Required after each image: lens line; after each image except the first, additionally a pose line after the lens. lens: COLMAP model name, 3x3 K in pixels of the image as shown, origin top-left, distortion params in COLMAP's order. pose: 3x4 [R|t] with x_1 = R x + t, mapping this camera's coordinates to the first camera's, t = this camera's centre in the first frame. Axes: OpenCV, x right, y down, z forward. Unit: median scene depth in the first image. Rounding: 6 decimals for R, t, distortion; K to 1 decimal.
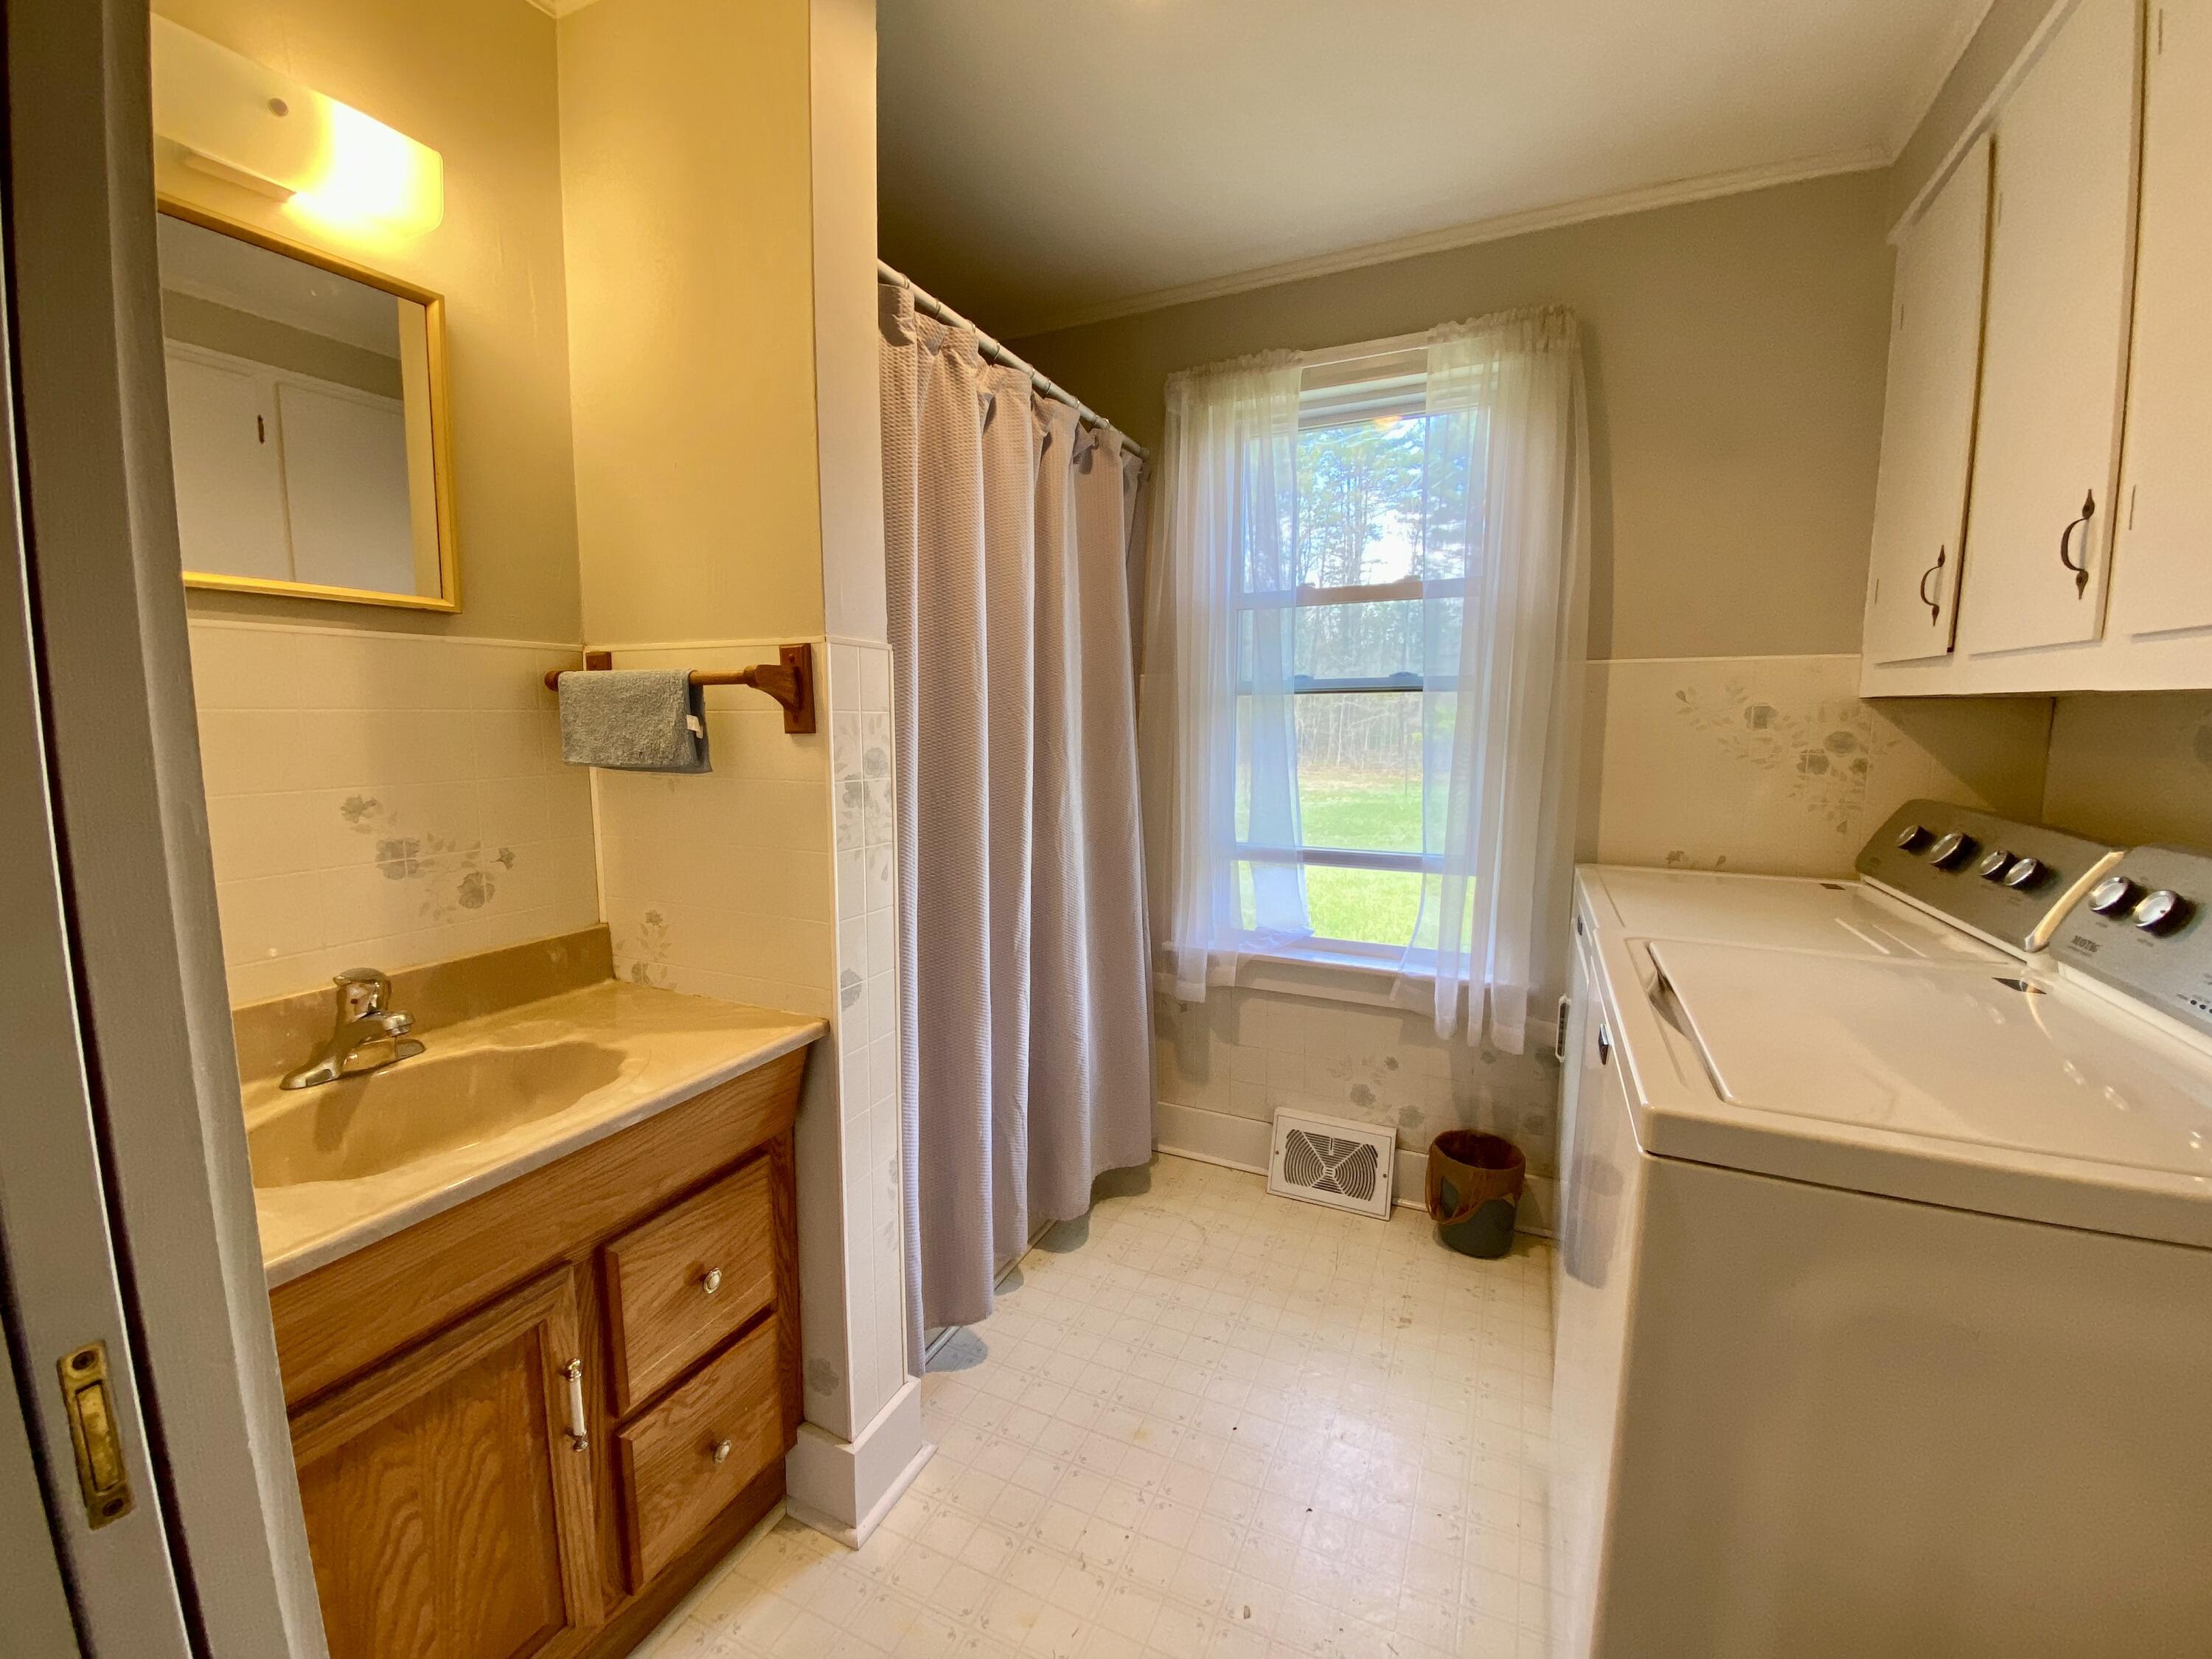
lens RADIAL K [[897.7, 0, 1091.4], [0, 897.7, 830.6], [0, 0, 1]] dist [0.003859, -0.018036]
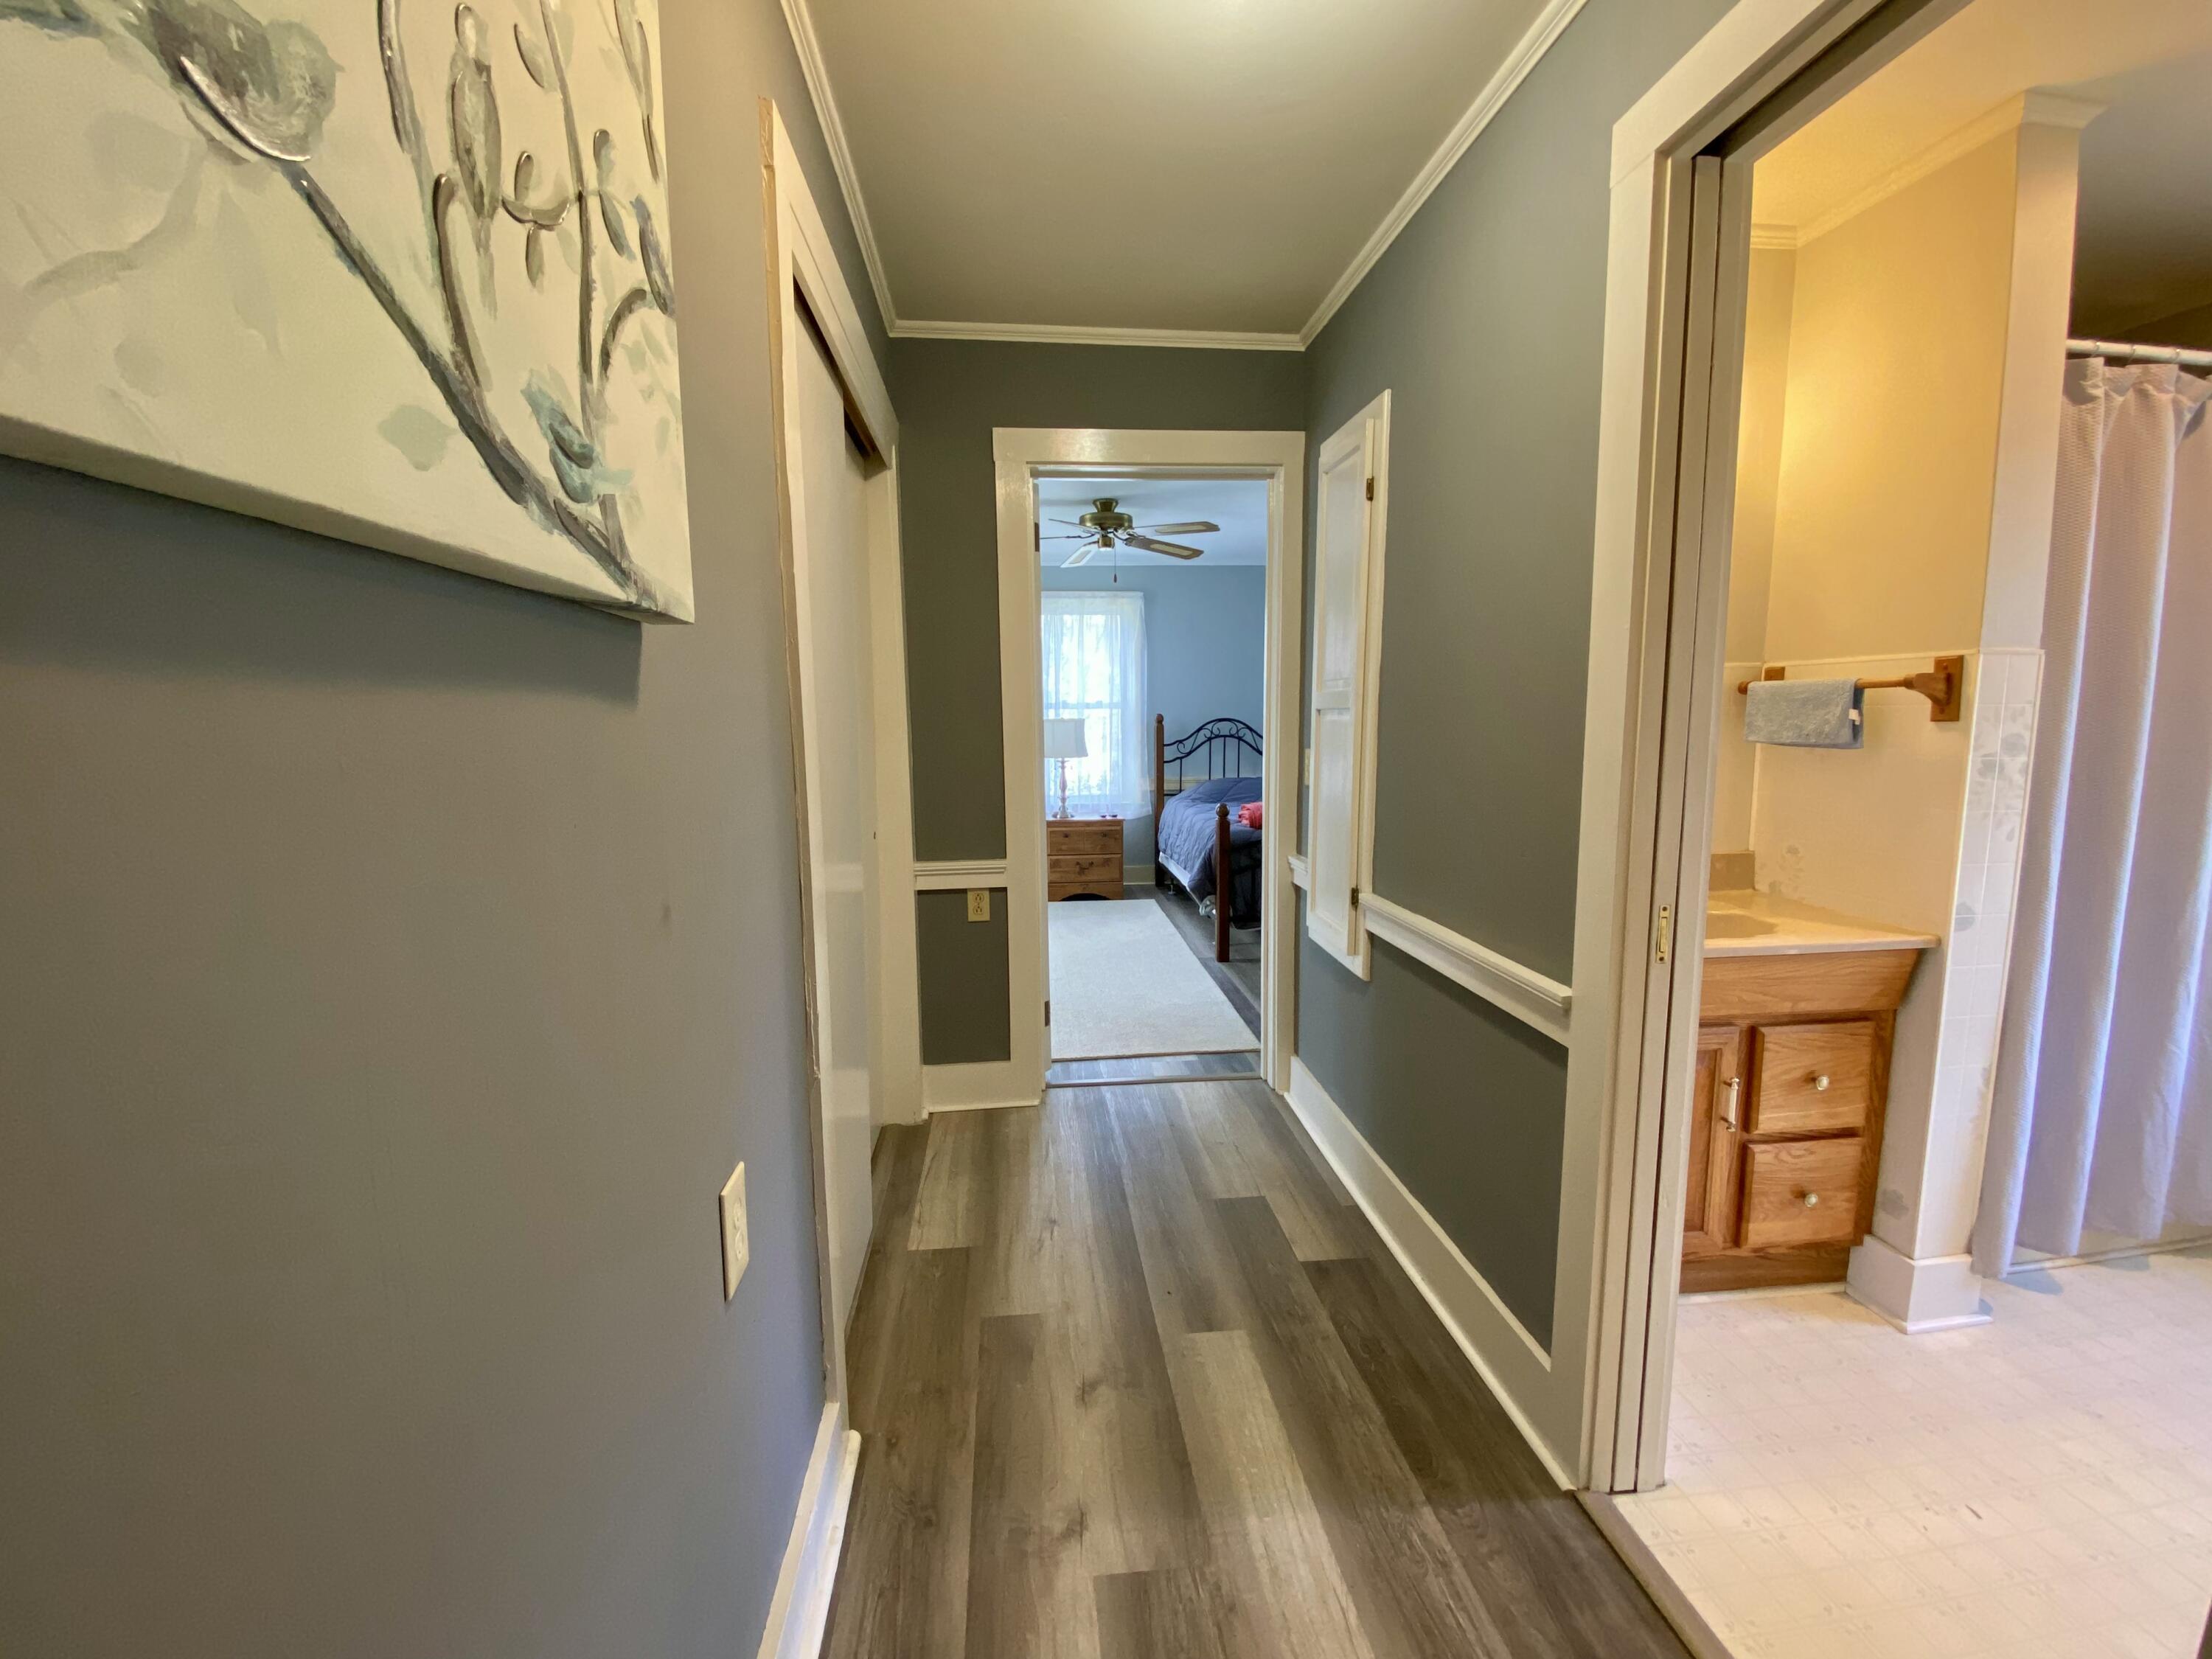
lens RADIAL K [[901.2, 0, 1106.0], [0, 901.2, 829.5], [0, 0, 1]] dist [0.007138, -0.013631]
pose [[0.522841, 0.093943, -0.847238, 0.177452], [-0.091288, 0.994364, 0.053921, 0.096819], [0.847528, 0.049150, 0.528470, -0.782077]]
